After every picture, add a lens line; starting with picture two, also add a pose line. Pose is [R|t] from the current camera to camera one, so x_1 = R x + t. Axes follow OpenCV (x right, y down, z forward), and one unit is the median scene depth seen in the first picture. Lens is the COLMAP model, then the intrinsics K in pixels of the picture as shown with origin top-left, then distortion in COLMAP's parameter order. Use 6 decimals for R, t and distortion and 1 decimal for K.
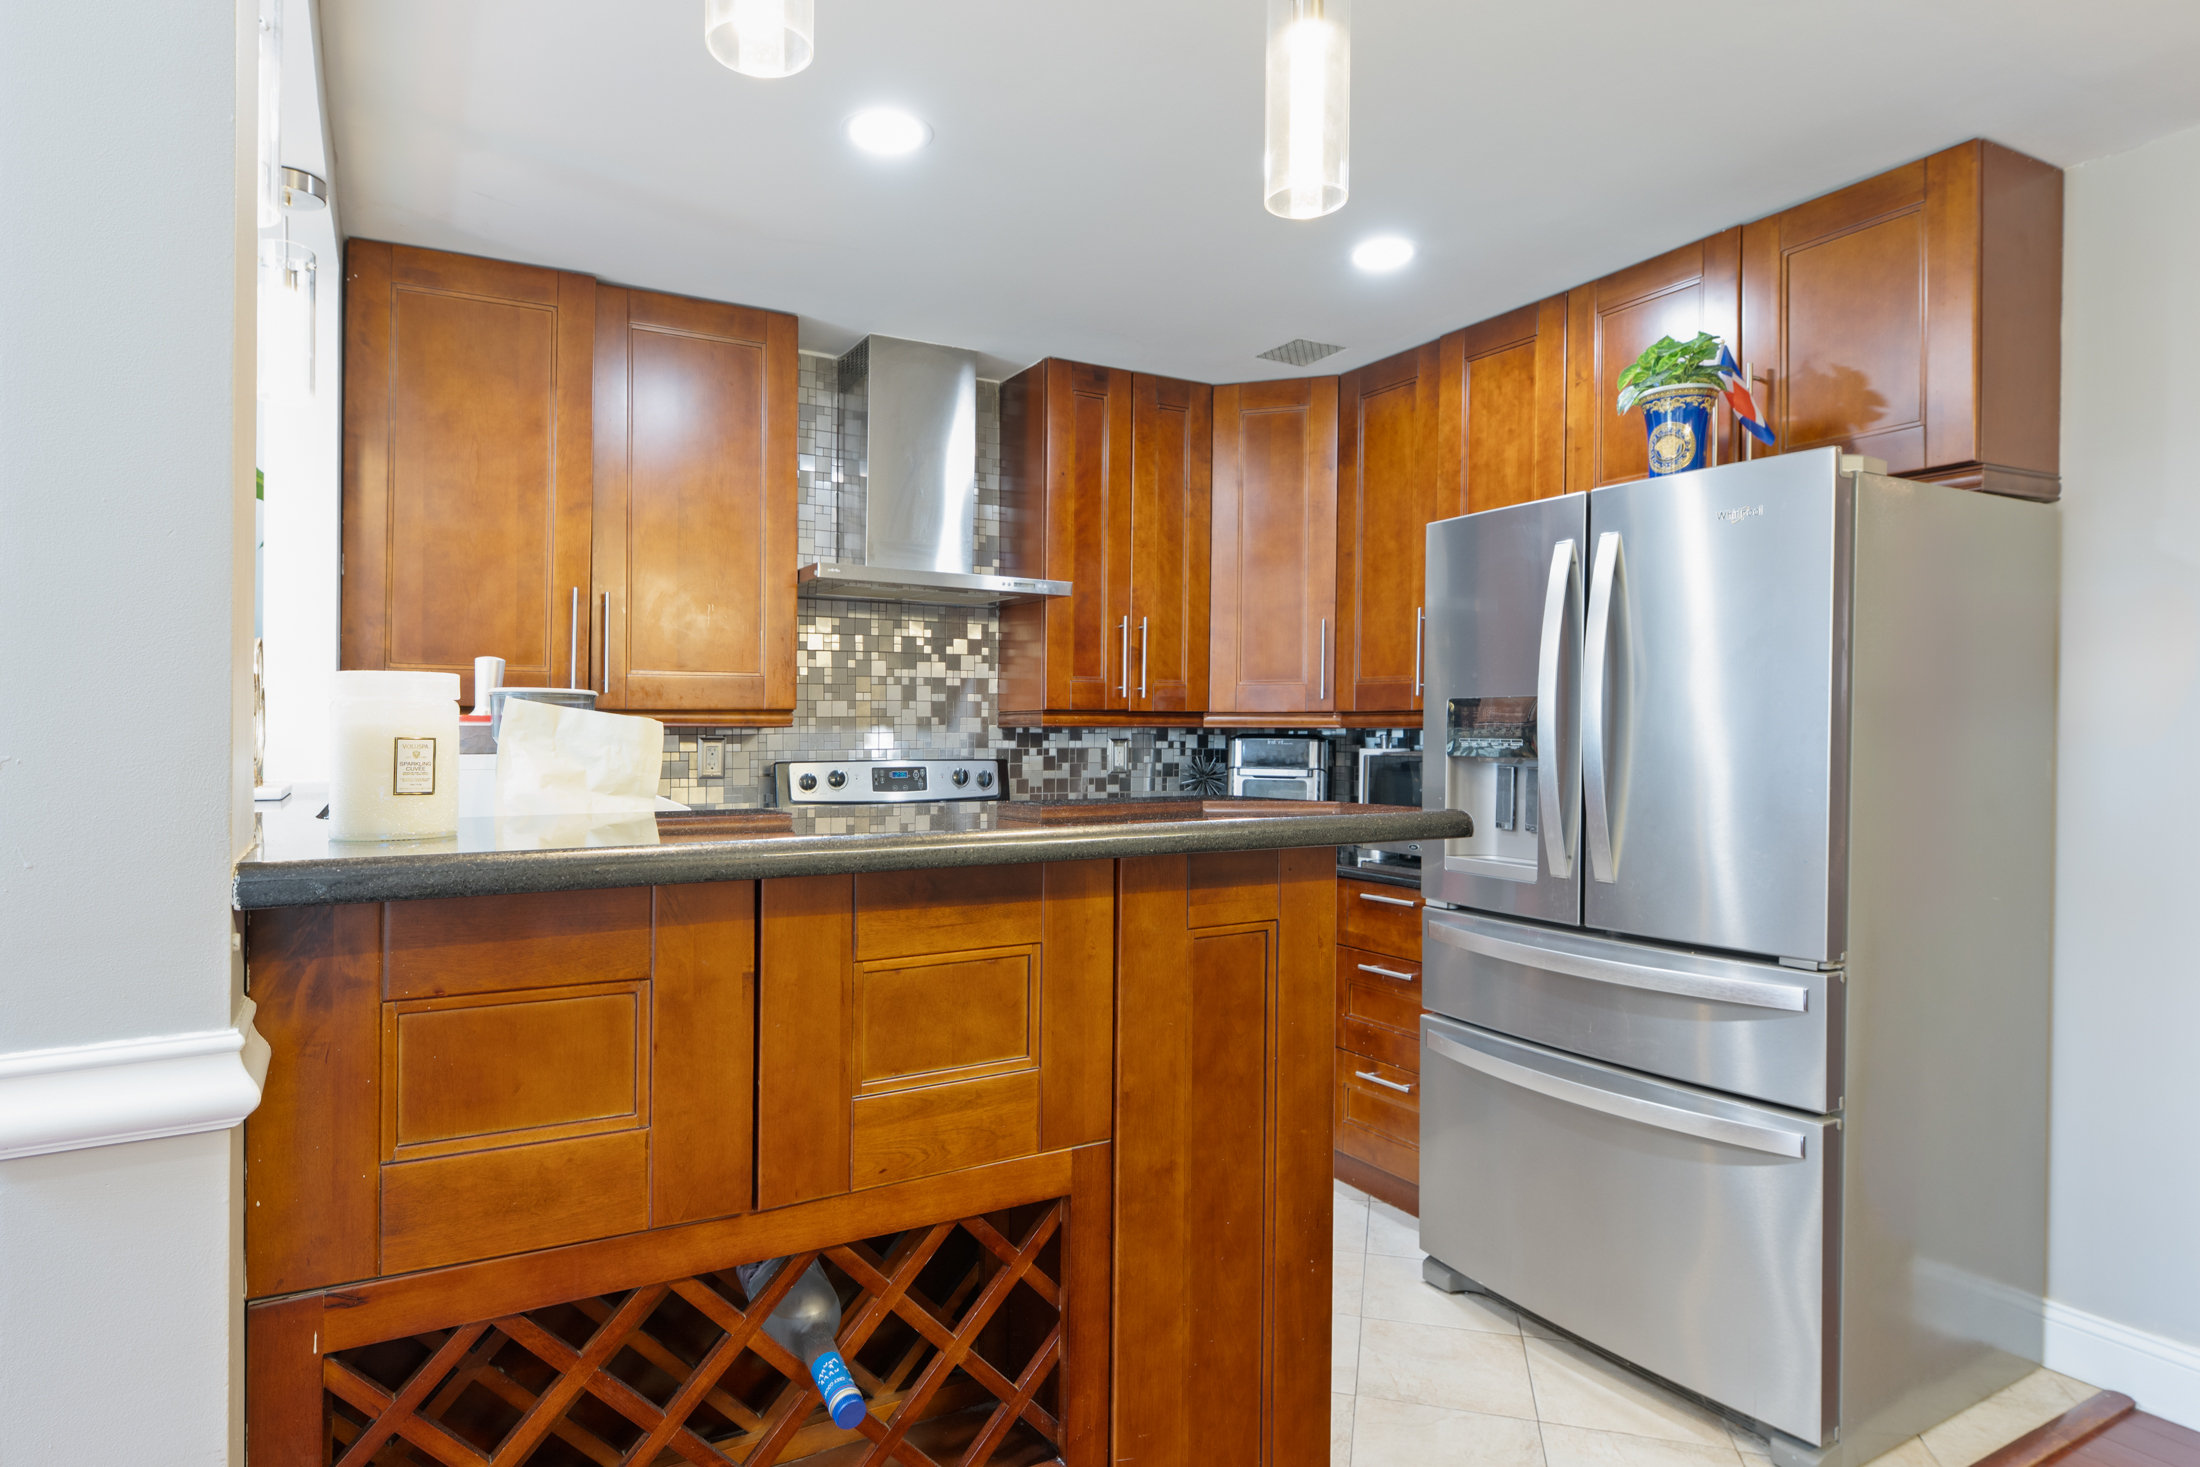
lens RADIAL K [[1219.2, 0, 1080.3], [0, 1219.2, 733.1], [0, 0, 1]] dist [0.000421, -0.000030]
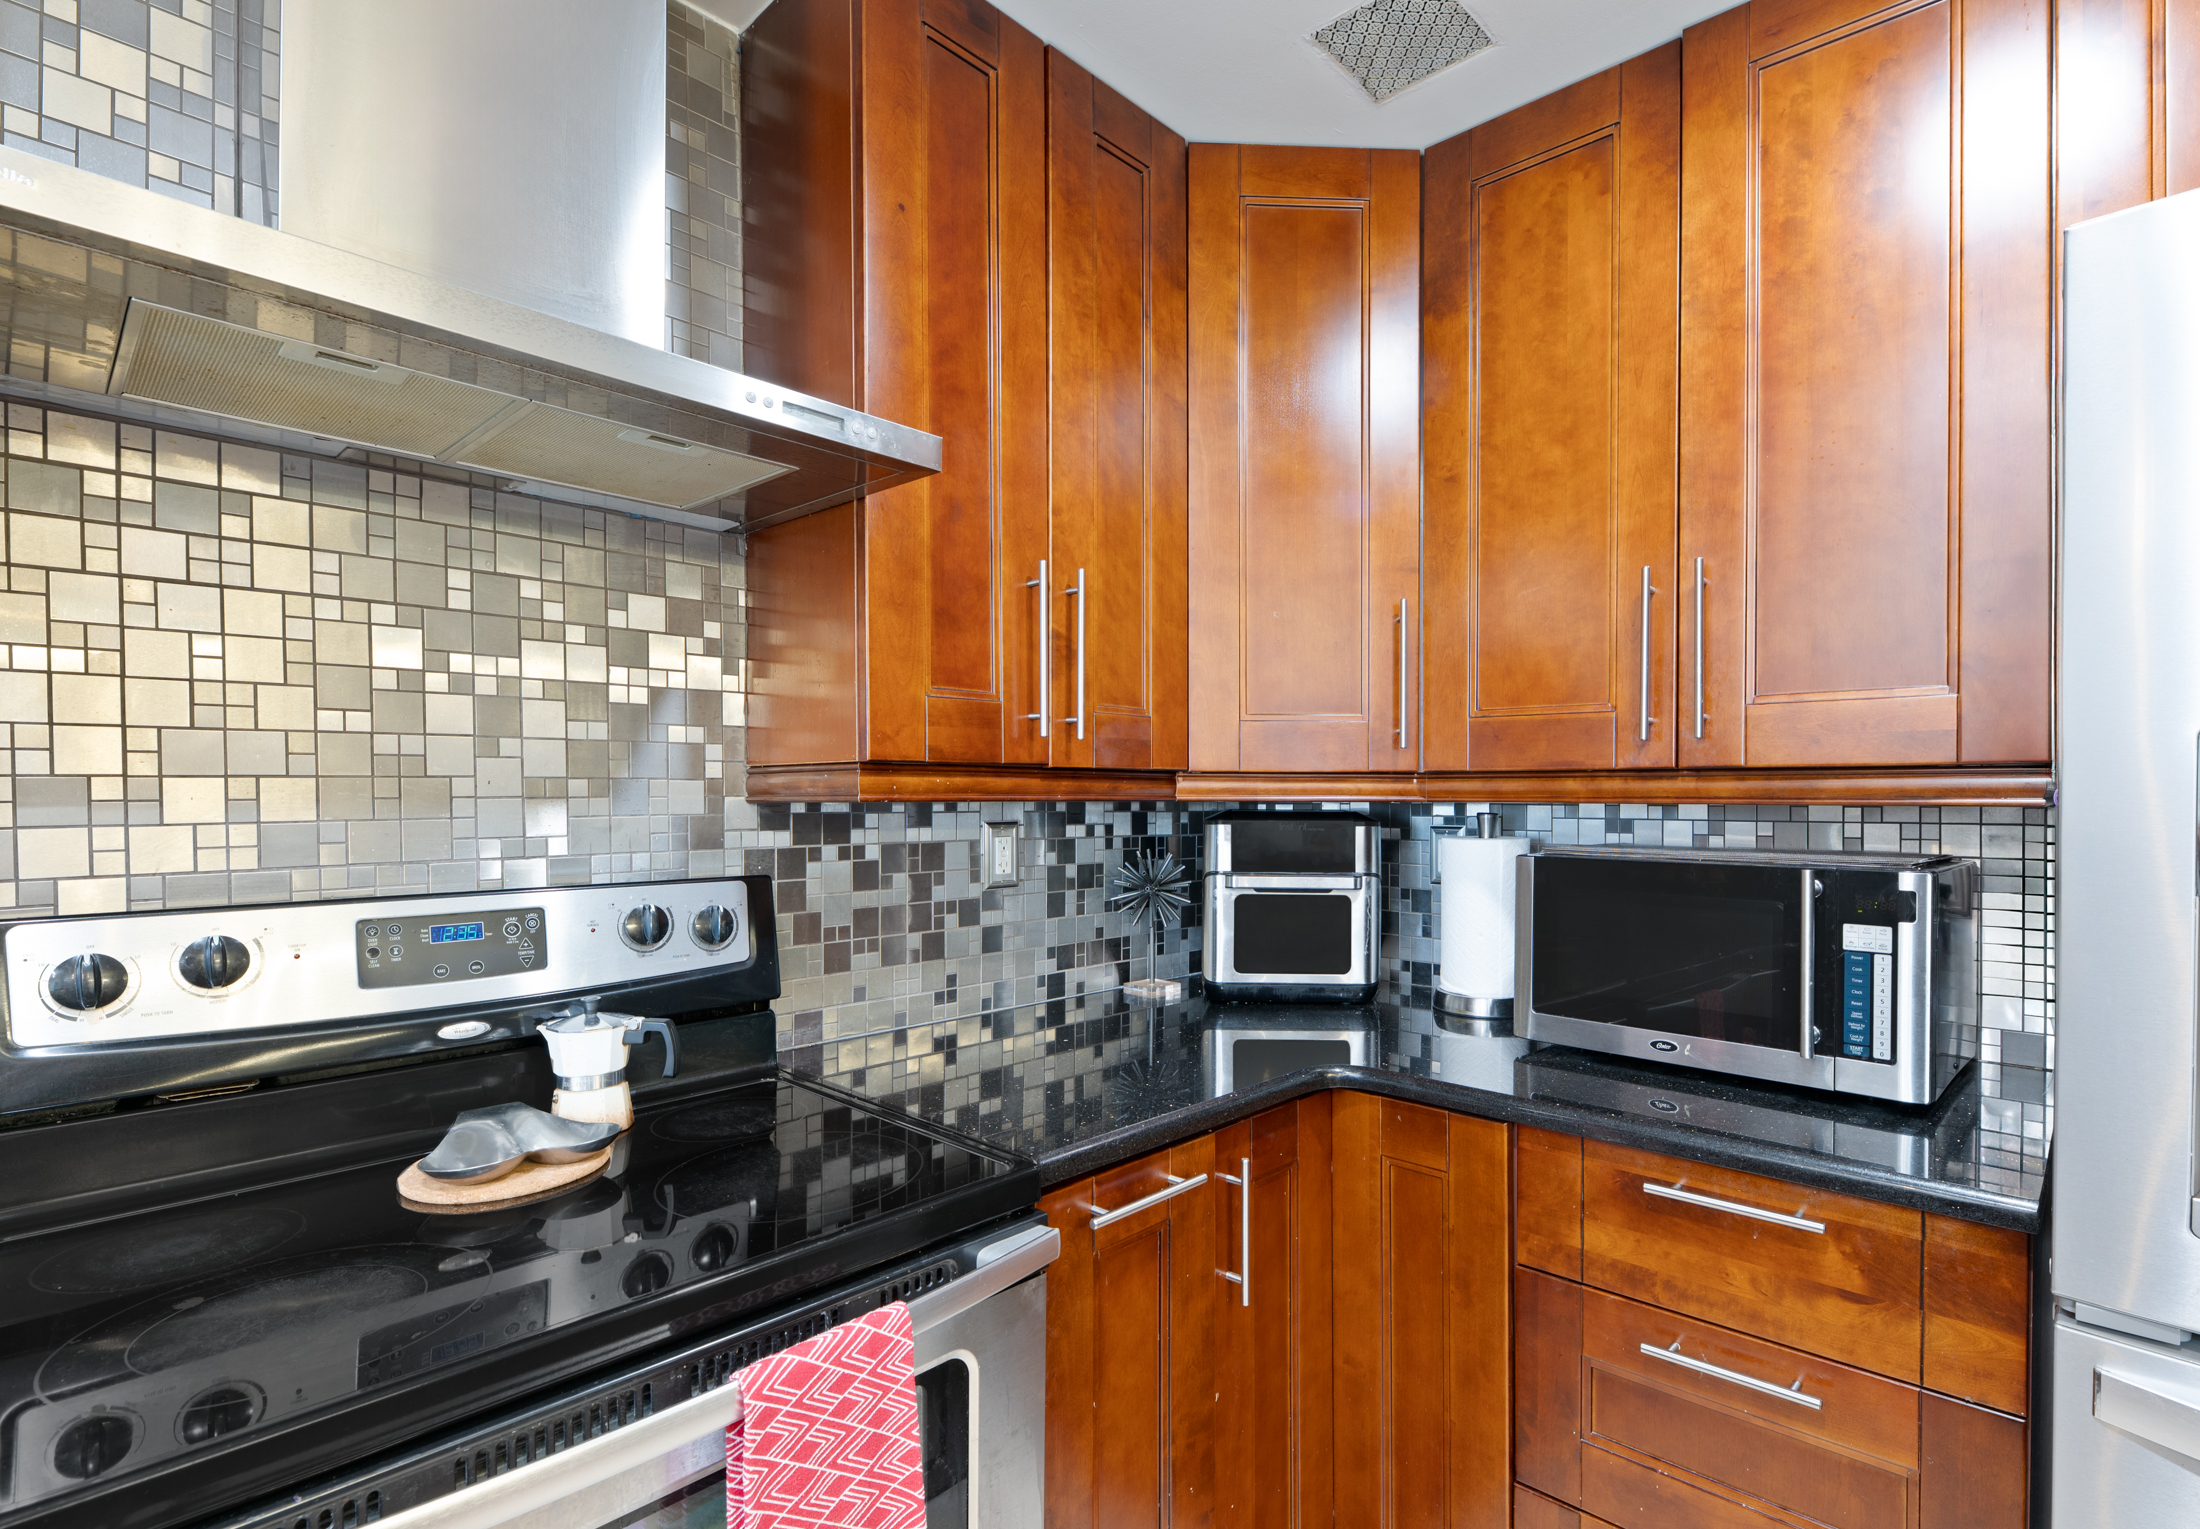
lens RADIAL K [[1029.9, 0, 1208.3], [0, 1029.9, 829.3], [0, 0, 1]] dist [-0.009229, -0.002908]
pose [[0.944281, -0.012307, 0.328912, -0.032673], [0.001854, 0.999484, 0.032075, -0.006758], [-0.329137, -0.029678, 0.943816, 0.601802]]
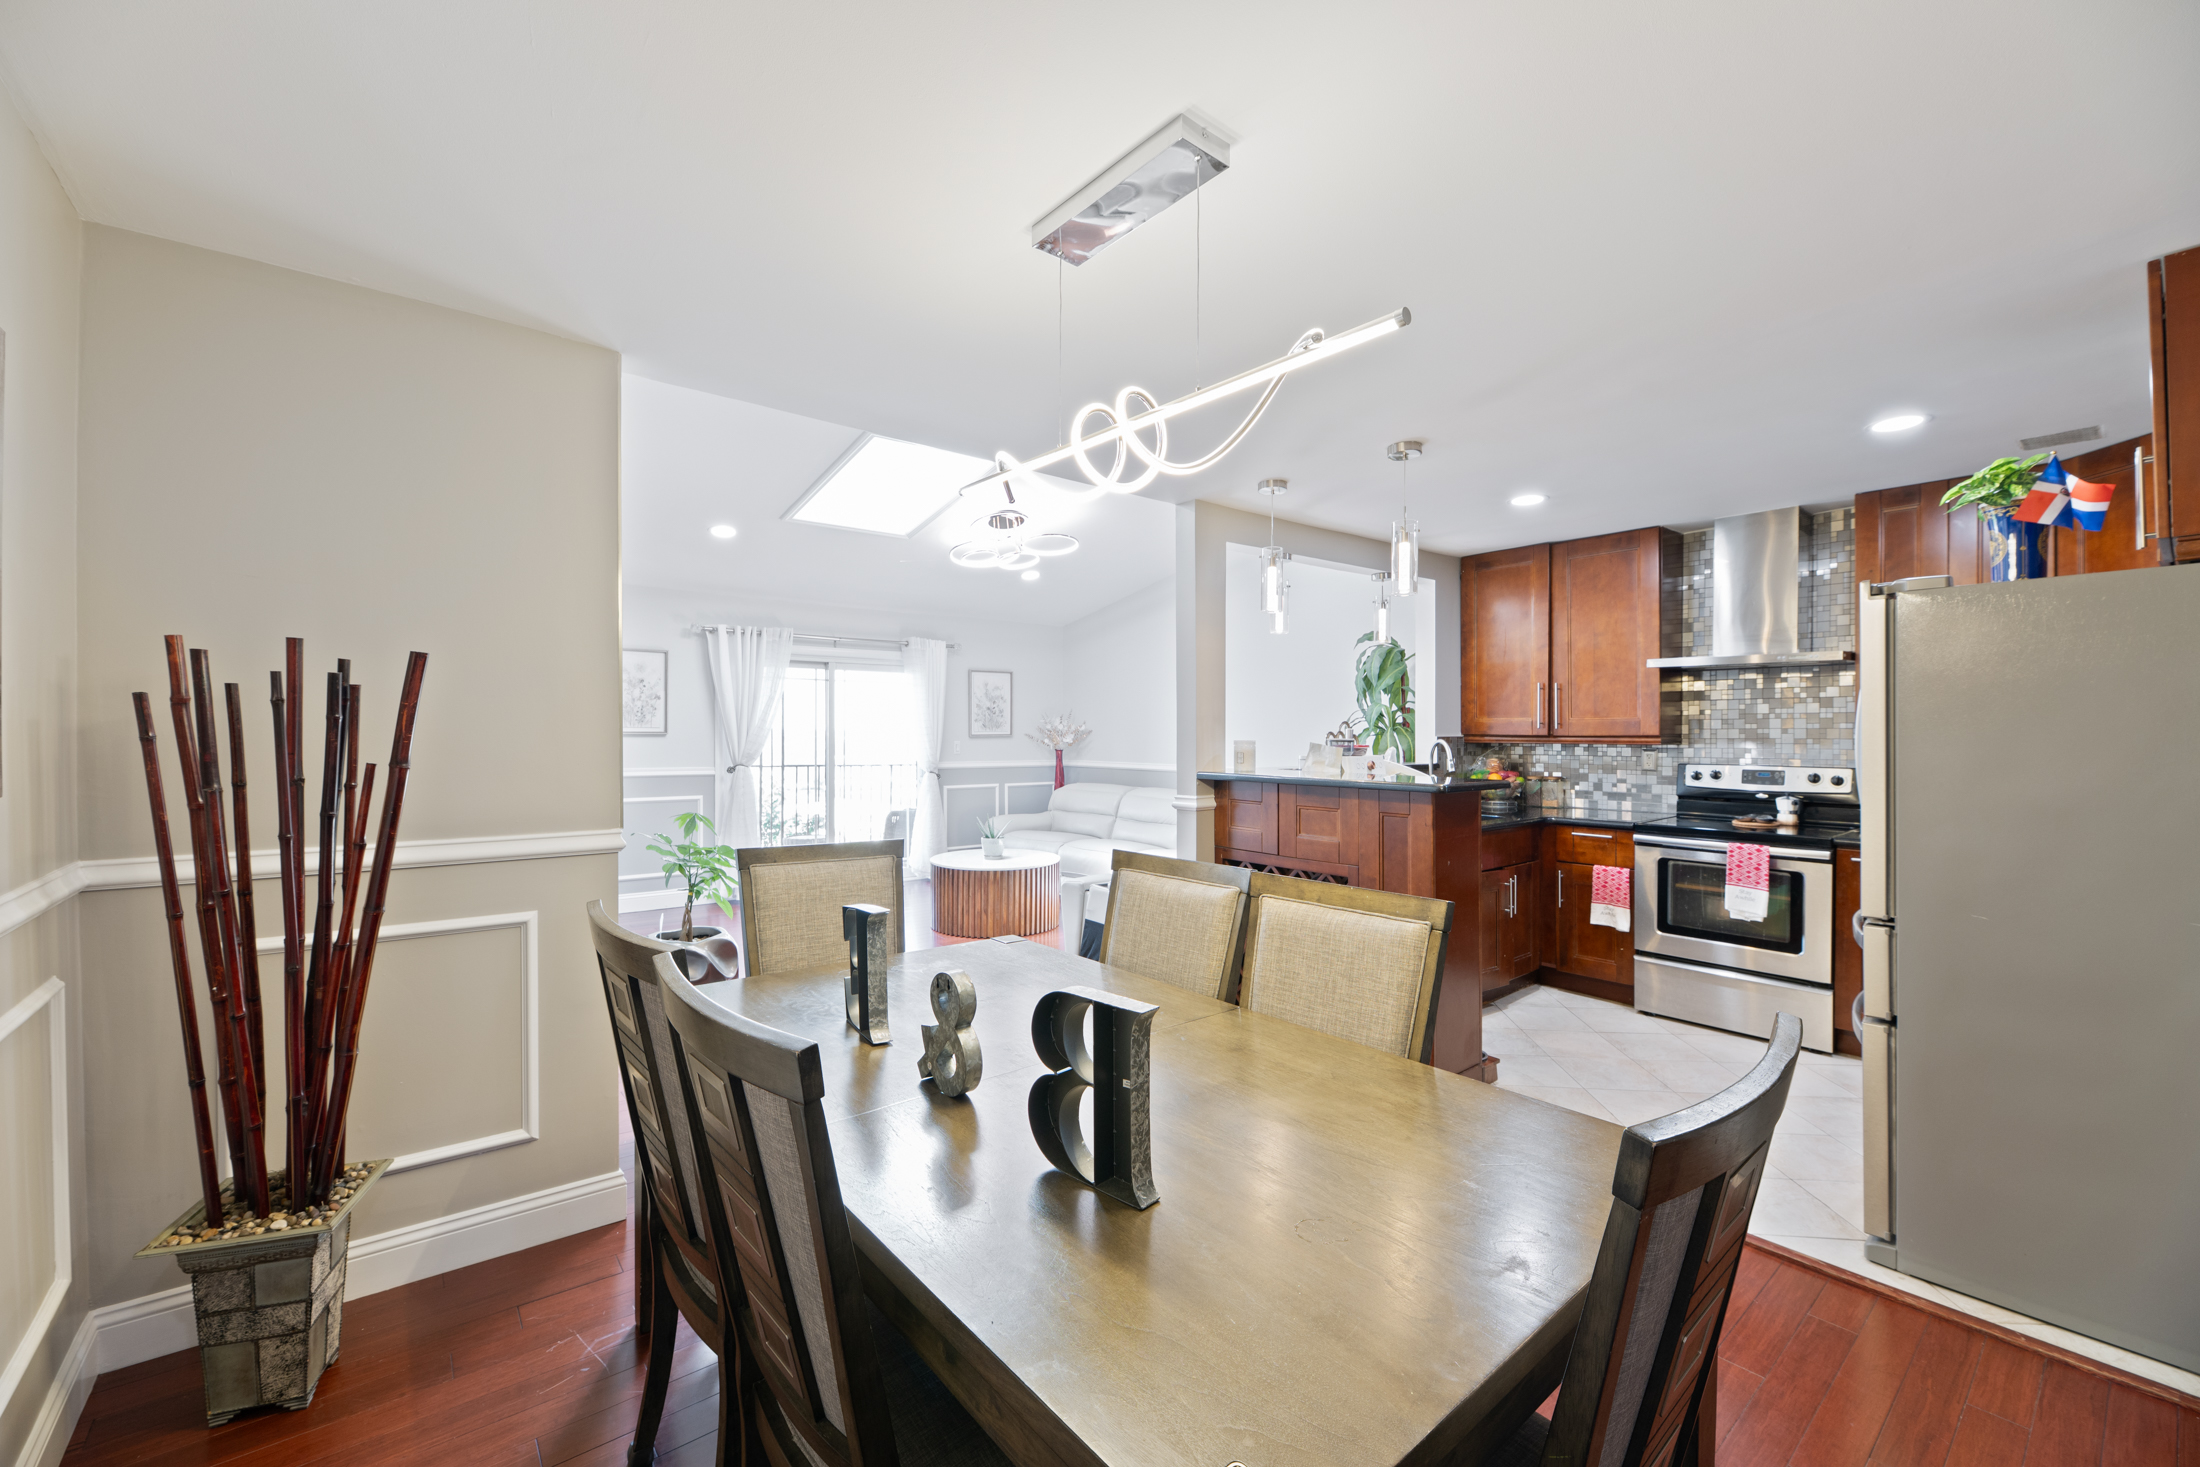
lens RADIAL K [[896.6, 0, 1084.5], [0, 896.6, 705.7], [0, 0, 1]] dist [-0.003296, -0.000581]
pose [[0.159442, -0.024532, -0.986902, 0.845038], [0.000599, 0.999693, -0.024753, -0.027450], [0.987207, 0.003356, 0.159408, -0.081708]]
